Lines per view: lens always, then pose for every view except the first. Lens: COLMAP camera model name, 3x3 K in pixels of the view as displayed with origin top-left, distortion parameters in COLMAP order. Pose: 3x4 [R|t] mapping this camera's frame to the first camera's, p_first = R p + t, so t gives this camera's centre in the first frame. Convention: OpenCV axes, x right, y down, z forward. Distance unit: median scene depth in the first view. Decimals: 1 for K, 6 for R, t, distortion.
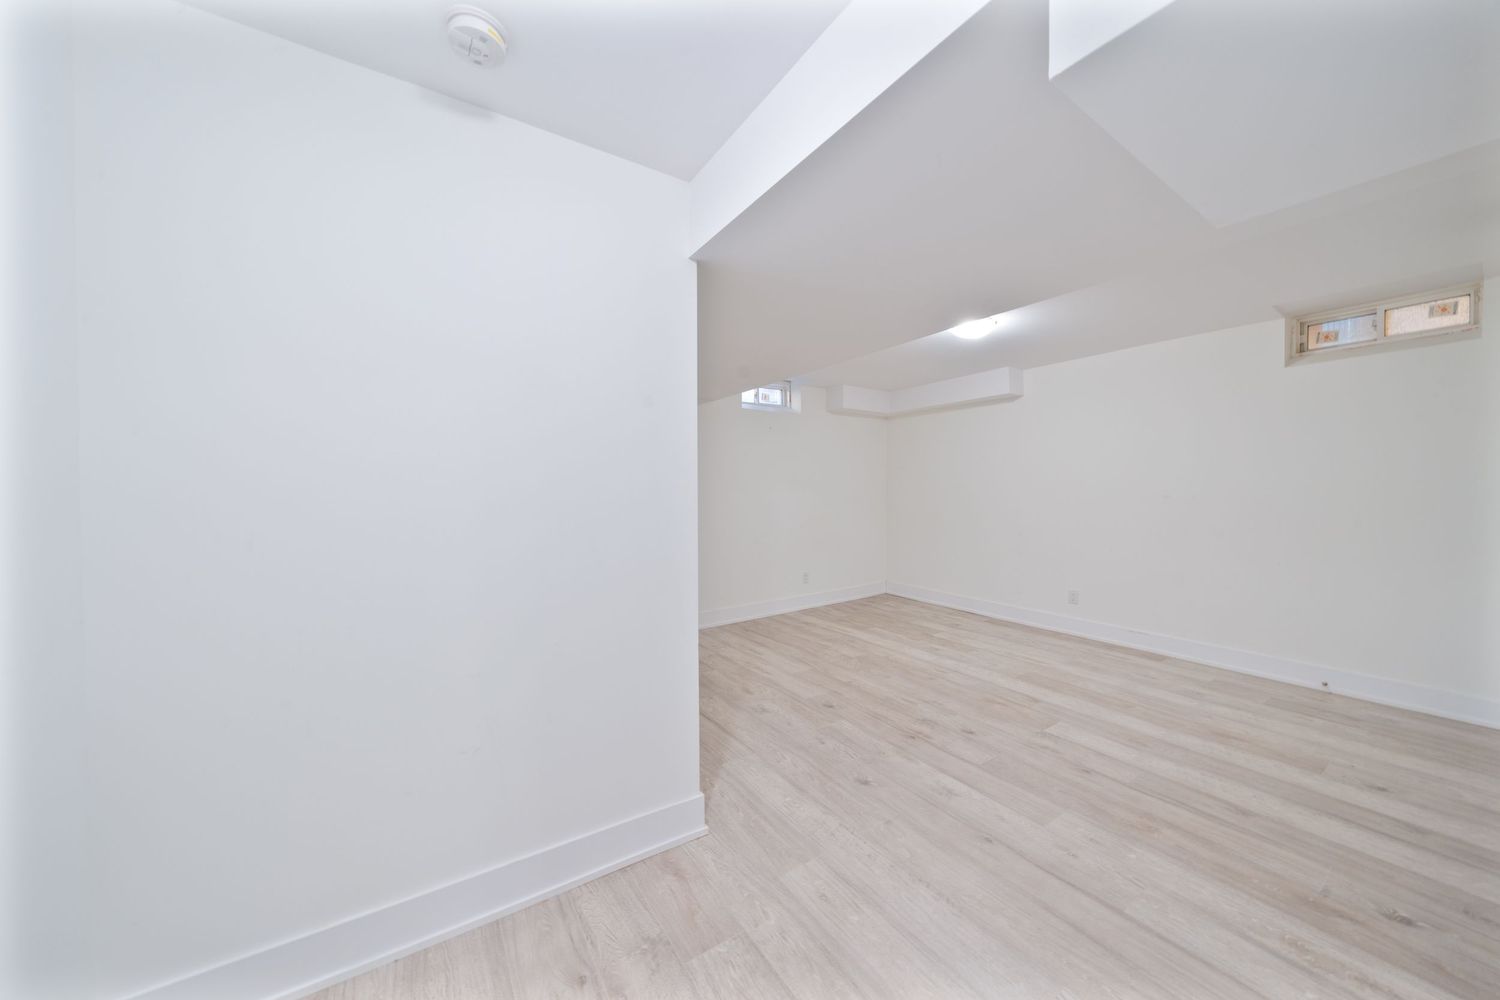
lens RADIAL K [[511.8, 0, 750.0], [0, 511.8, 500.0], [0, 0, 1]] dist [-0.005037, -0.000211]
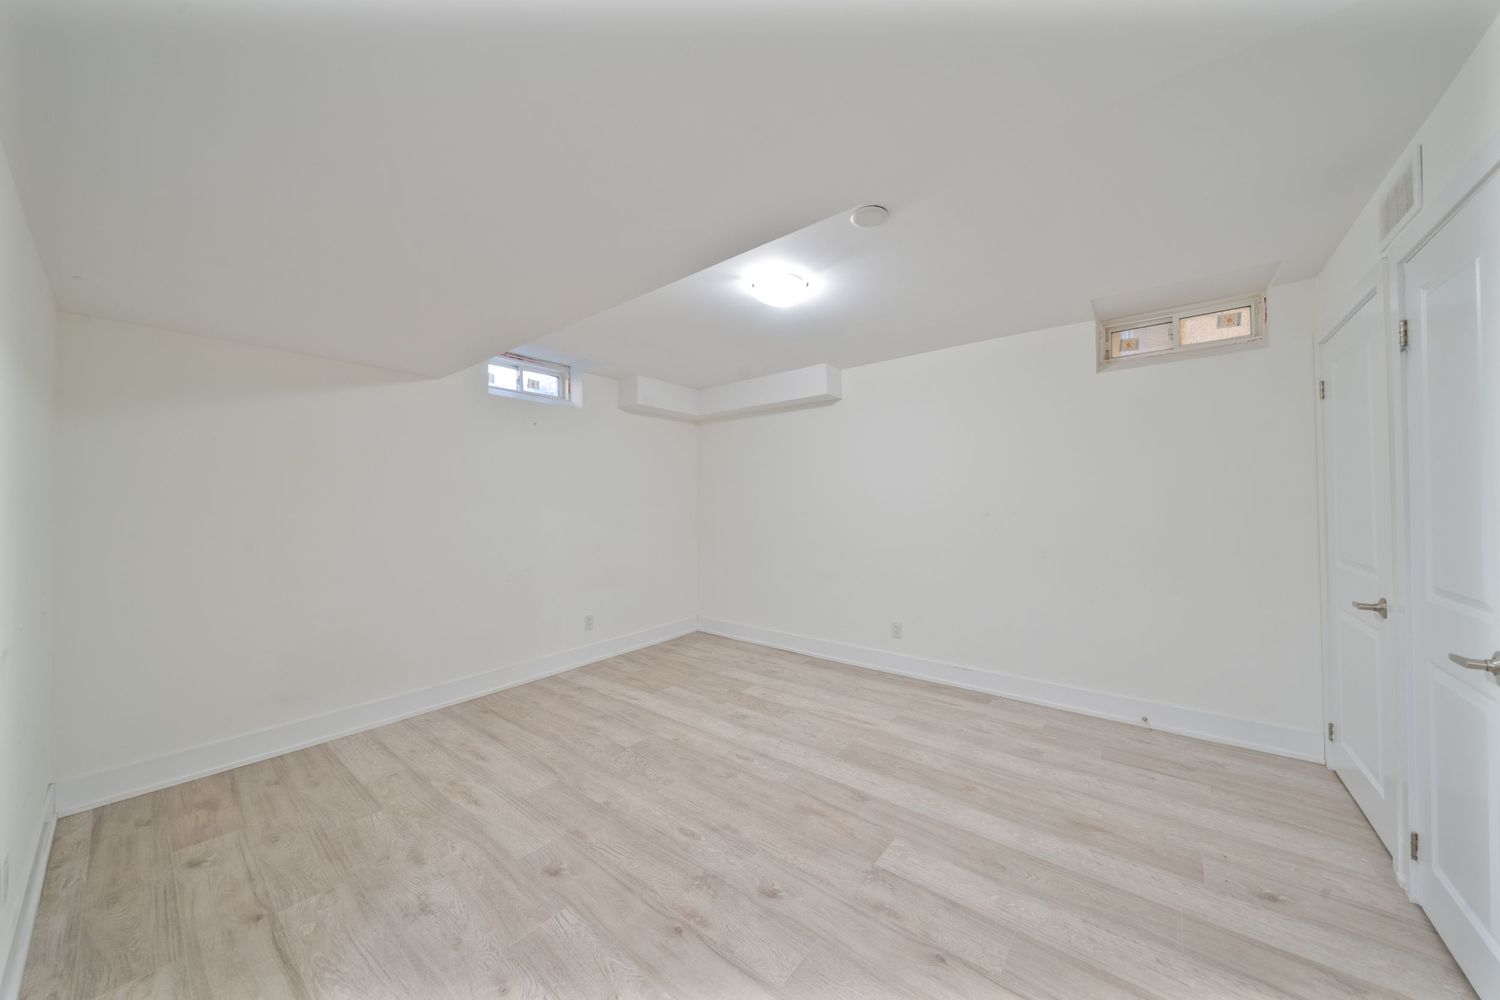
lens RADIAL K [[511.8, 0, 750.0], [0, 511.8, 500.0], [0, 0, 1]] dist [-0.005037, -0.000211]
pose [[0.952462, 0.002069, 0.304650, 0.169478], [0.008416, 0.999417, -0.033102, -0.005526], [-0.304541, 0.034093, 0.951889, 0.313987]]
